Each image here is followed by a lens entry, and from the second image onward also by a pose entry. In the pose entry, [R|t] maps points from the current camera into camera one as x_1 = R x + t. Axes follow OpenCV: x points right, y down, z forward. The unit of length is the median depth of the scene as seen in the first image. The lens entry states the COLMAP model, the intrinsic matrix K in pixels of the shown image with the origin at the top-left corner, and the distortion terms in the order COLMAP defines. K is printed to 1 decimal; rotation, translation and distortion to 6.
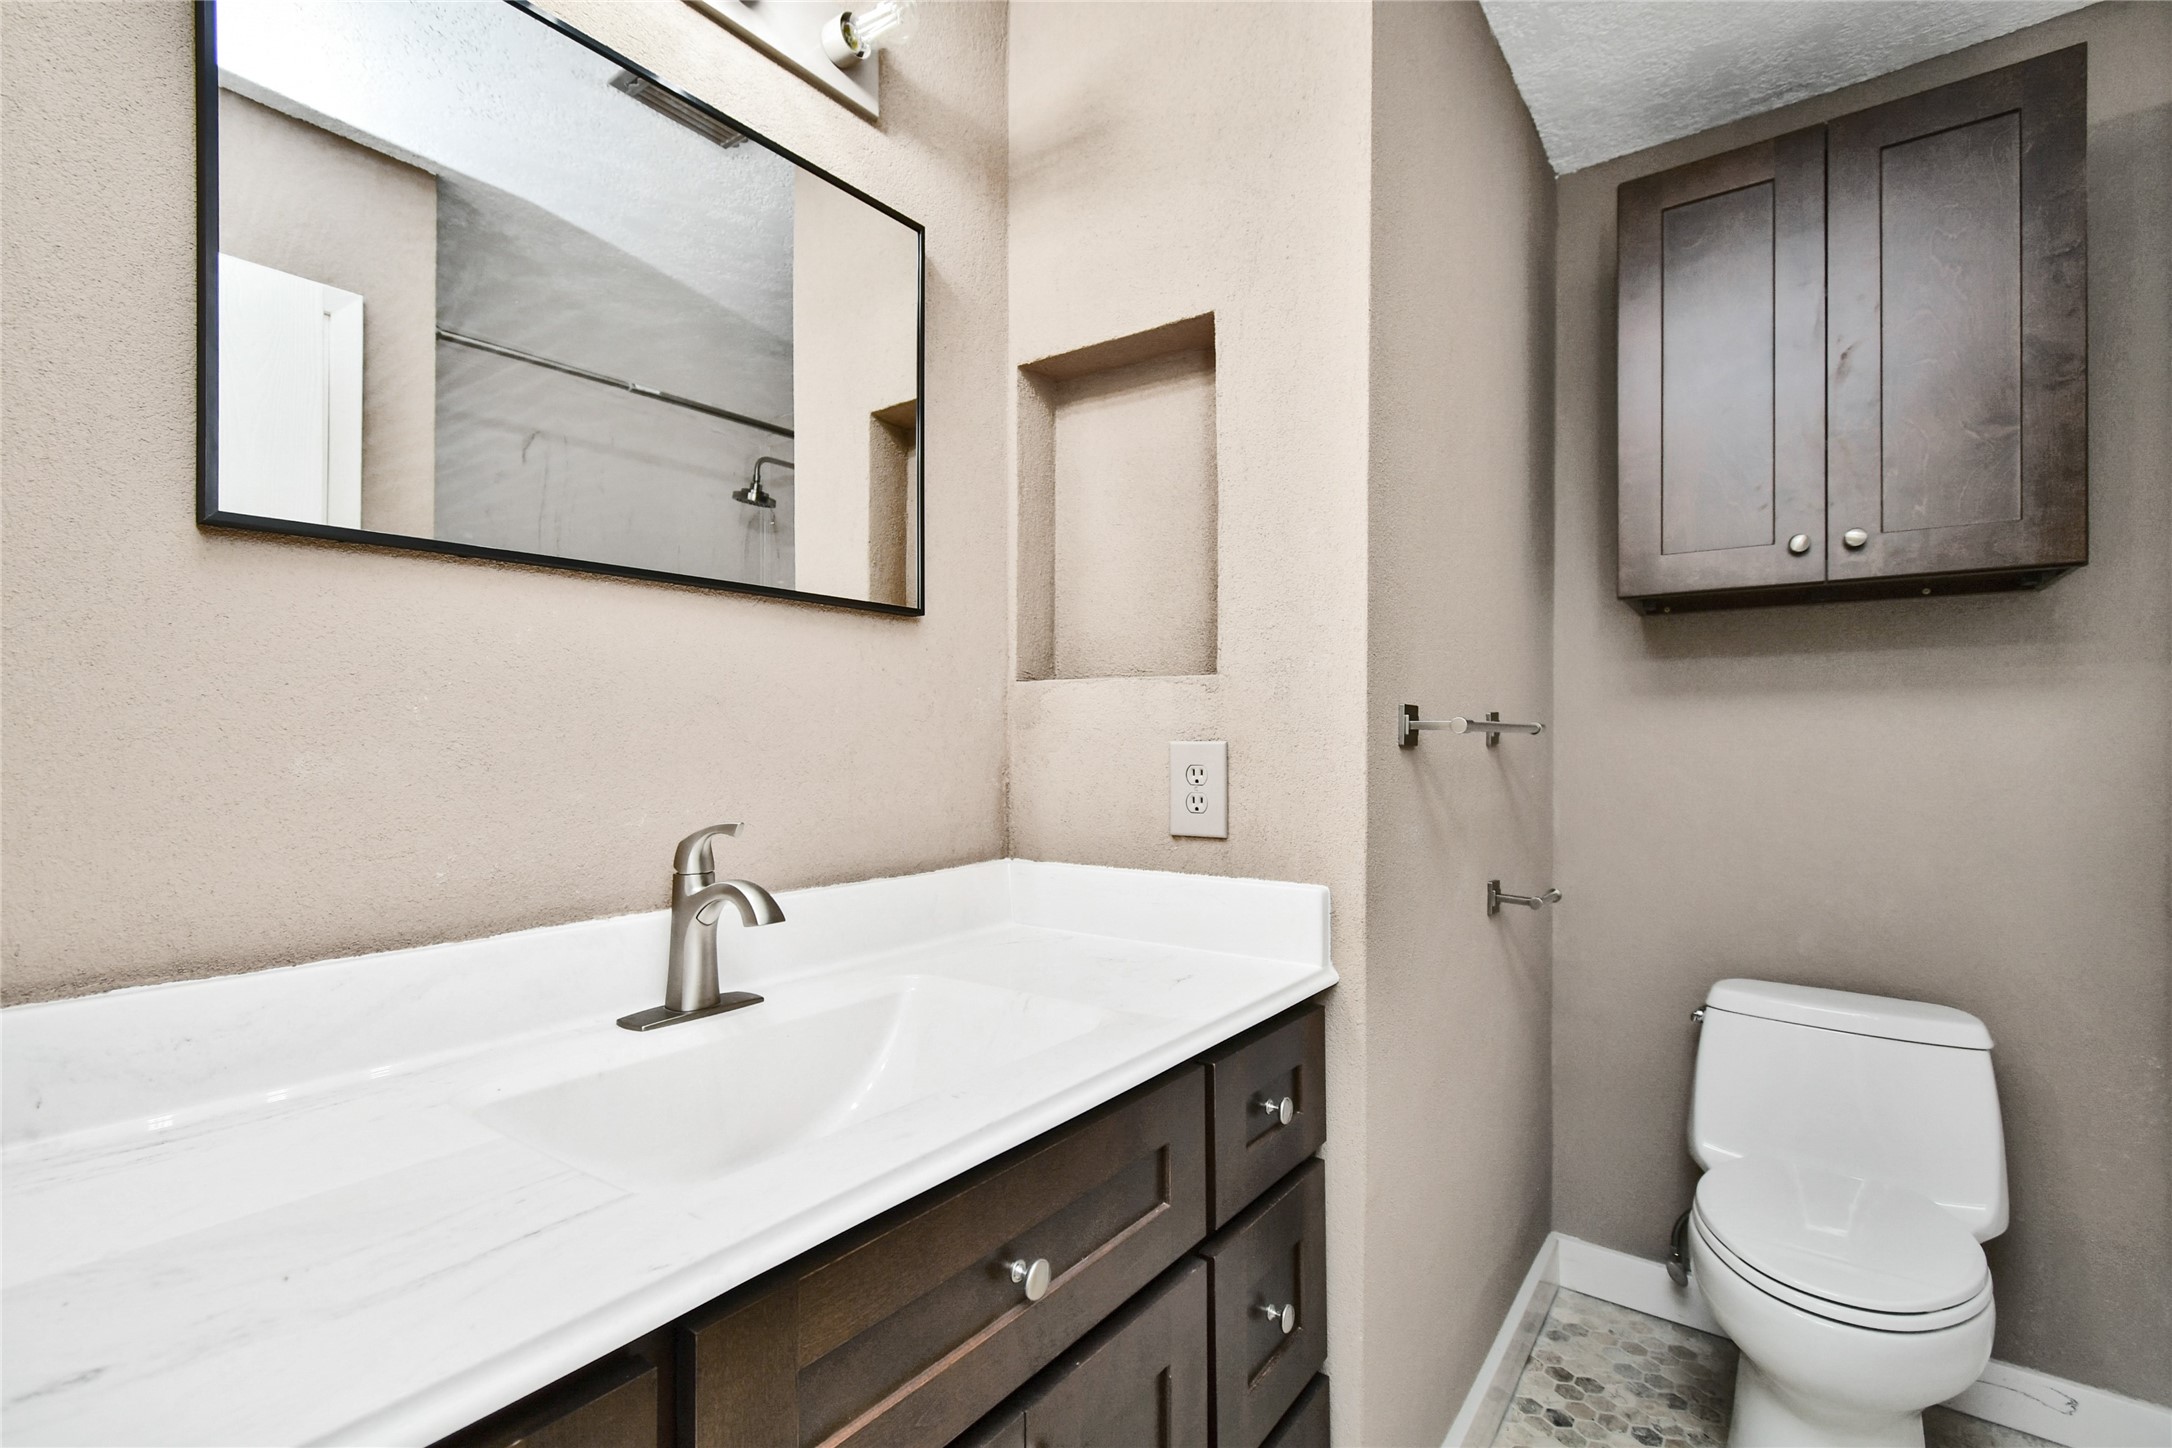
lens RADIAL K [[969.5, 0, 1086.0], [0, 969.5, 724.0], [0, 0, 1]] dist [0.000920, 0.000109]
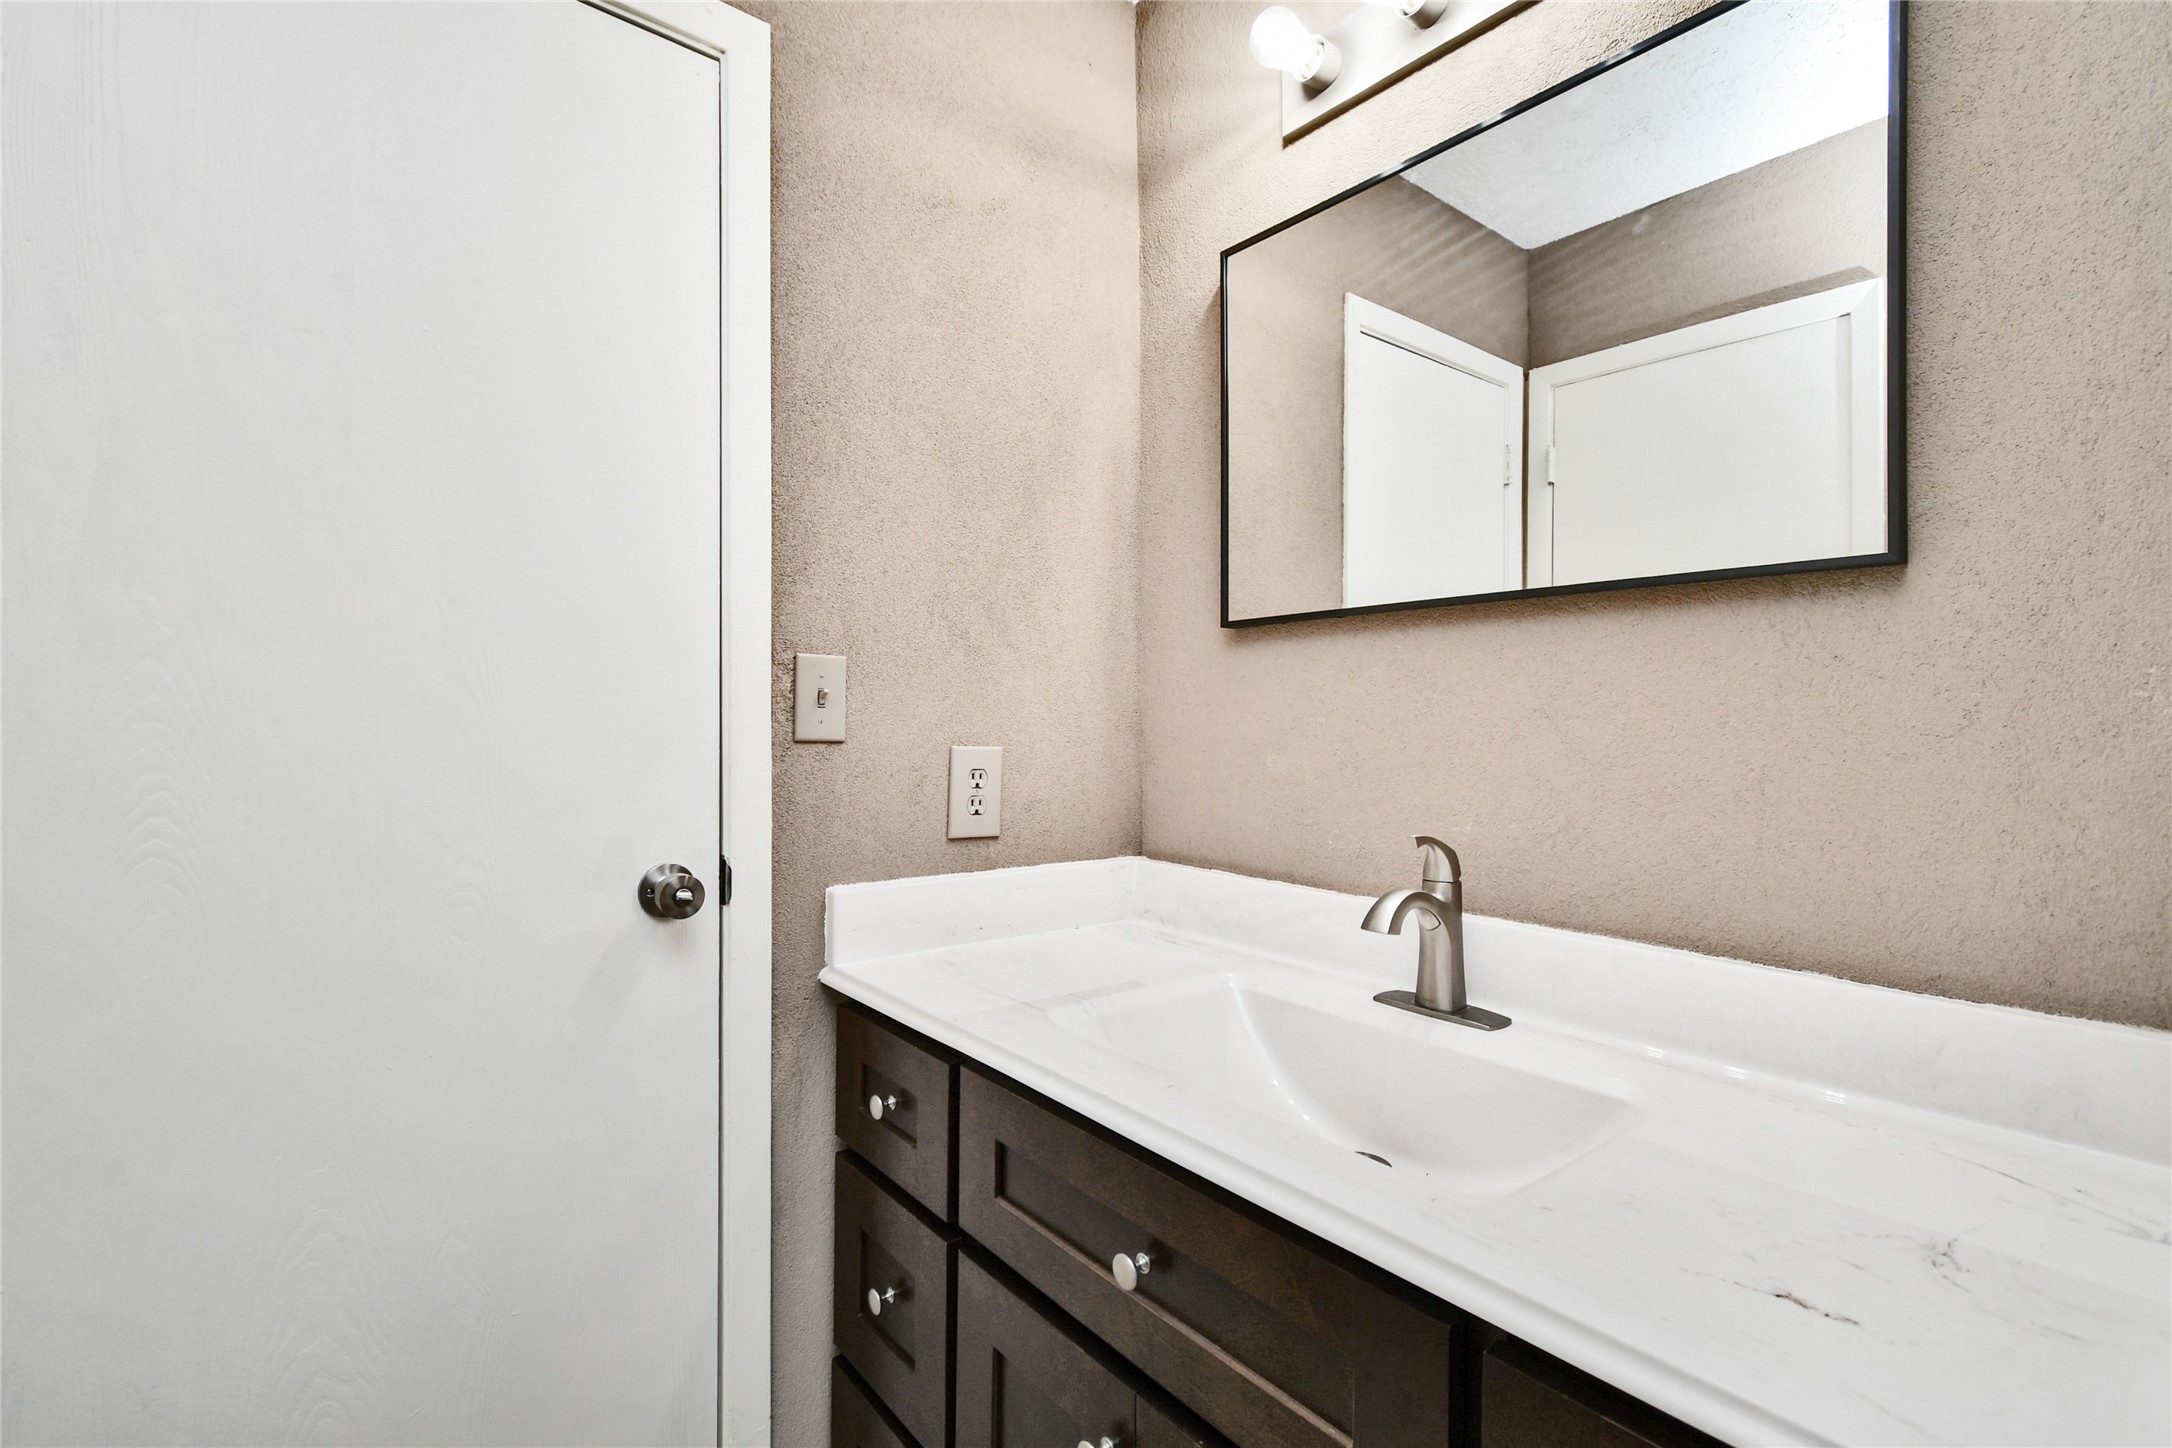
lens RADIAL K [[969.5, 0, 1086.0], [0, 969.5, 724.0], [0, 0, 1]] dist [0.000920, 0.000109]
pose [[-0.214150, -0.013896, -0.976702, 0.810671], [-0.009783, 0.999879, -0.012081, 0.004694], [0.976752, 0.006968, -0.214260, 0.989615]]
